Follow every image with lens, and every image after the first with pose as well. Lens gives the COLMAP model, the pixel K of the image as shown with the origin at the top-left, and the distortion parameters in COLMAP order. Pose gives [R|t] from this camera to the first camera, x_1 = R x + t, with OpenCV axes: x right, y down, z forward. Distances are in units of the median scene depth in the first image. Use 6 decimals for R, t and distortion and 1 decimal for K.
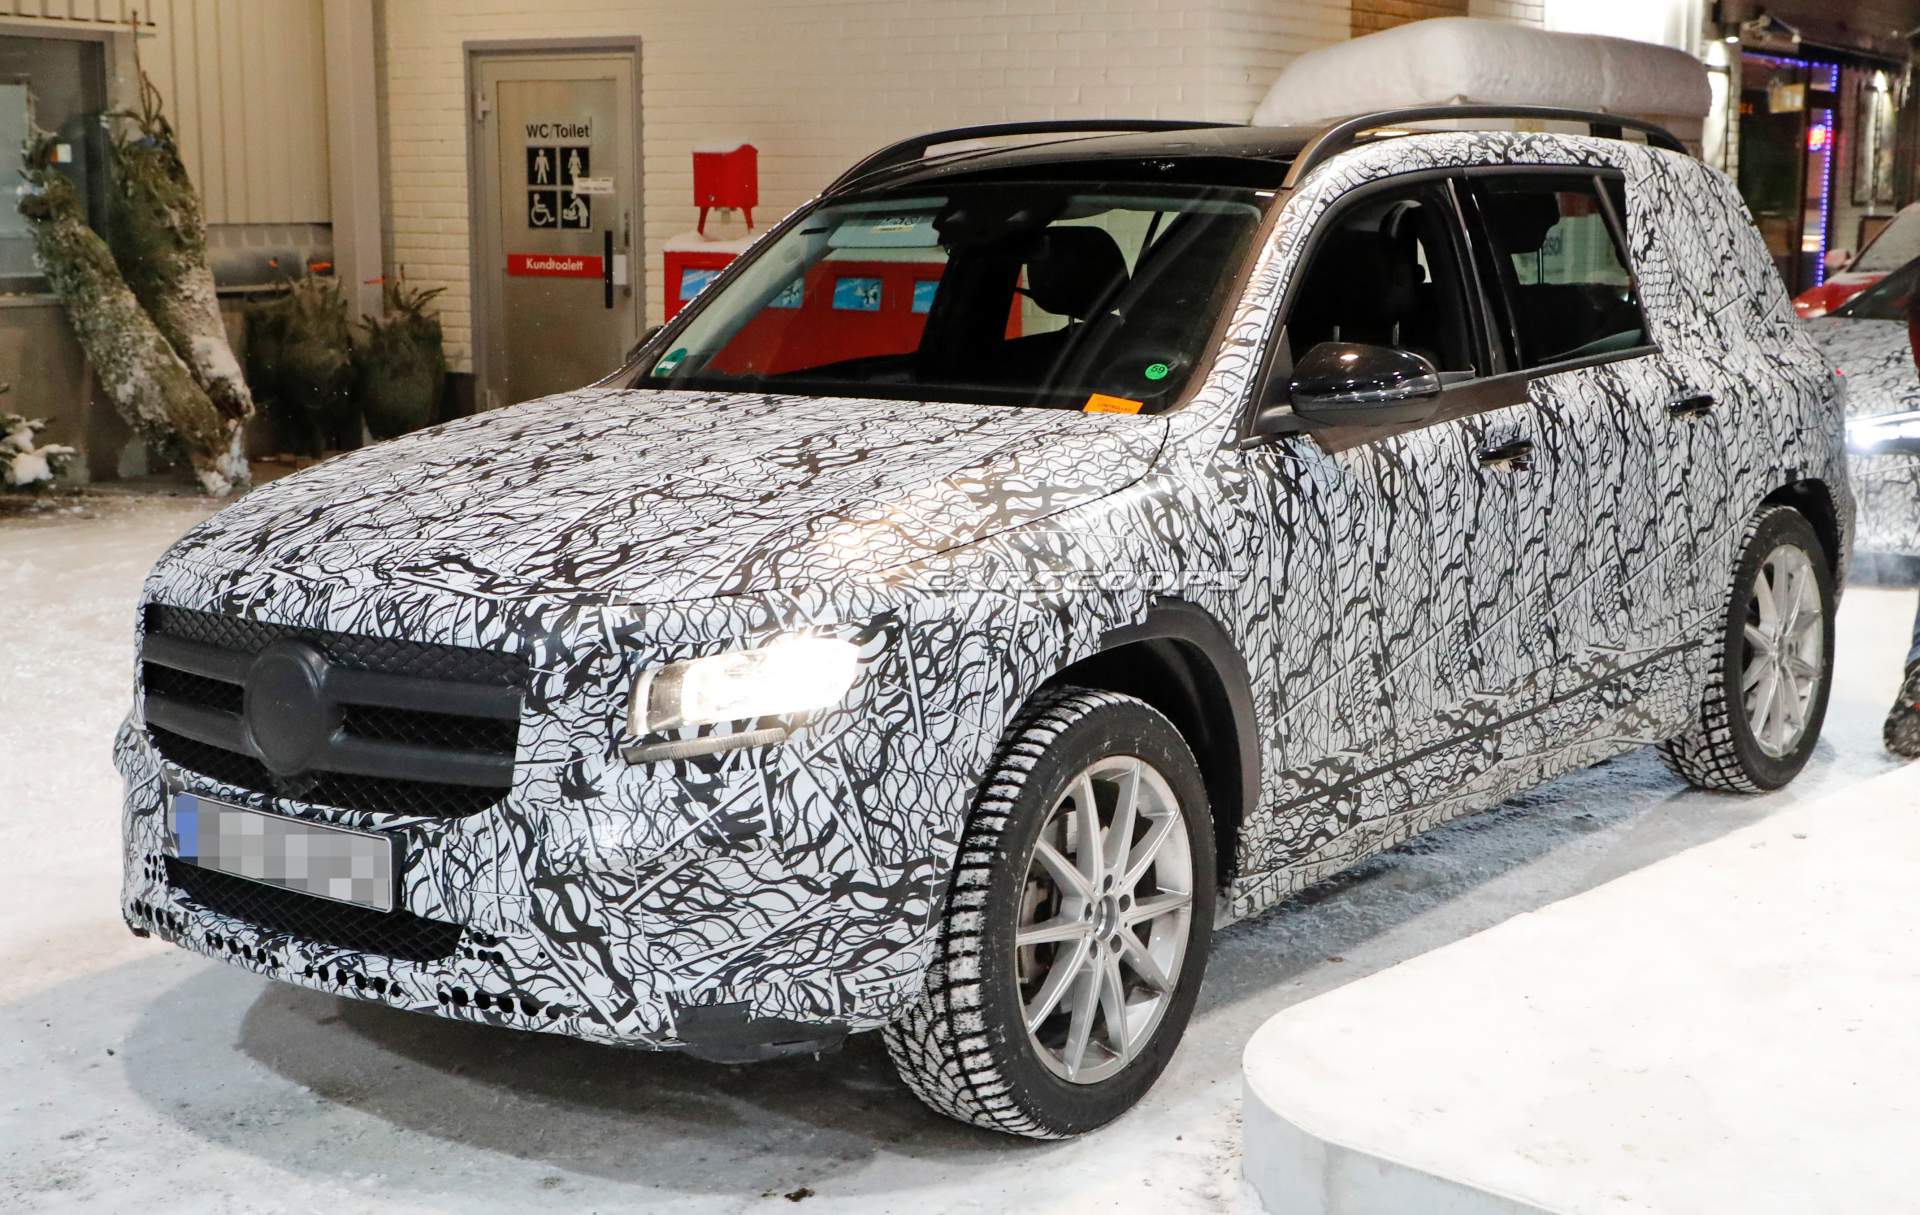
lens RADIAL K [[2498.3, 0, 988.8], [0, 2498.3, 529.4], [0, 0, 1]] dist [0.054360, 0.000000]
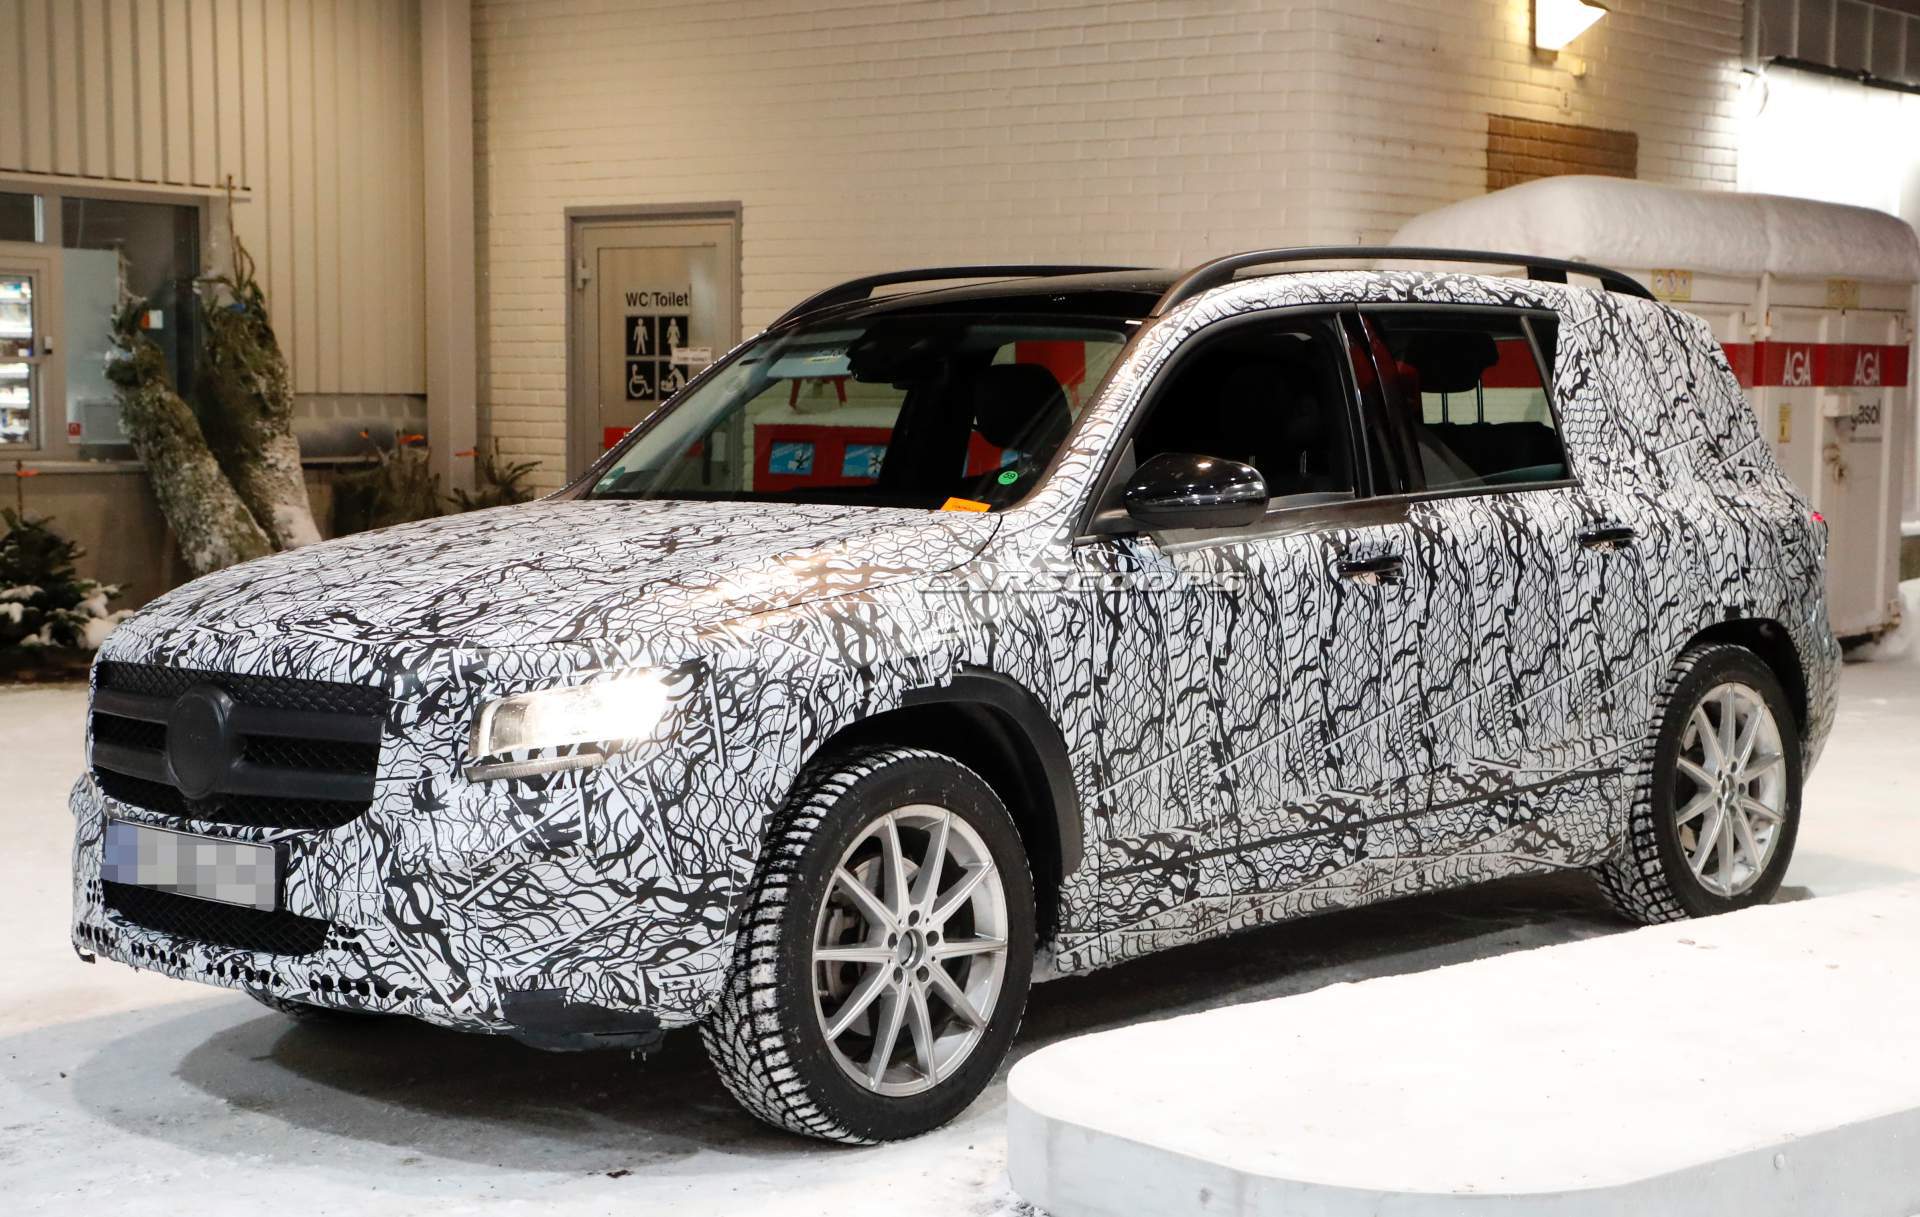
lens RADIAL K [[2899.2, 0, 951.6], [0, 2899.2, 606.9], [0, 0, 1]] dist [0.148522, 0.000000]
pose [[0.994467, 0.012661, -0.104281, 0.207311], [-0.018972, 0.998033, -0.059749, 0.083102], [0.103319, 0.061397, 0.992752, -0.315887]]
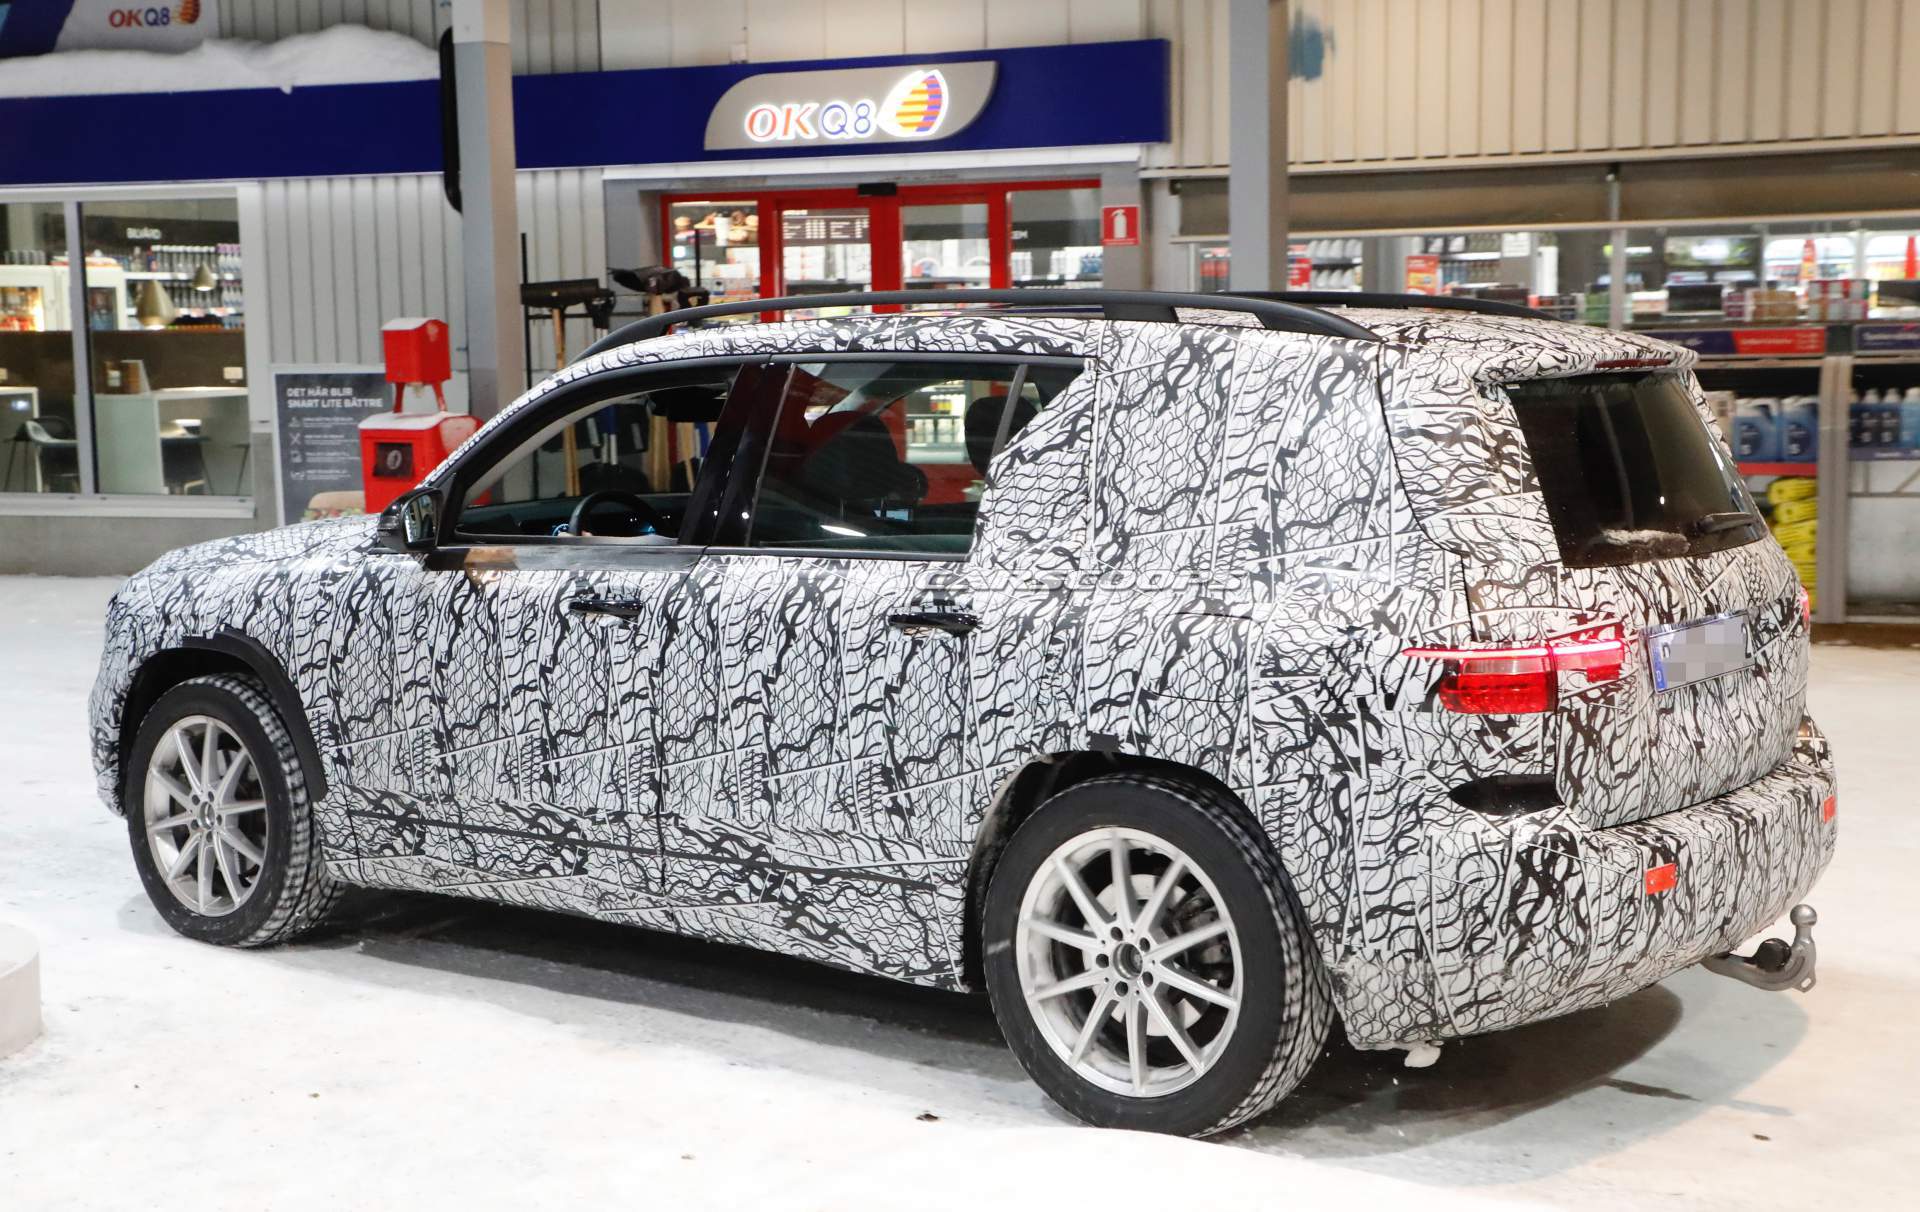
lens RADIAL K [[2654.0, 0, 921.7], [0, 2654.0, 629.8], [0, 0, 1]] dist [0.175584, 0.000000]
pose [[0.013898, 0.123863, -0.992202, 1.835679], [-0.126295, 0.984568, 0.121141, -0.241937], [0.991895, 0.123626, 0.029326, 1.451047]]
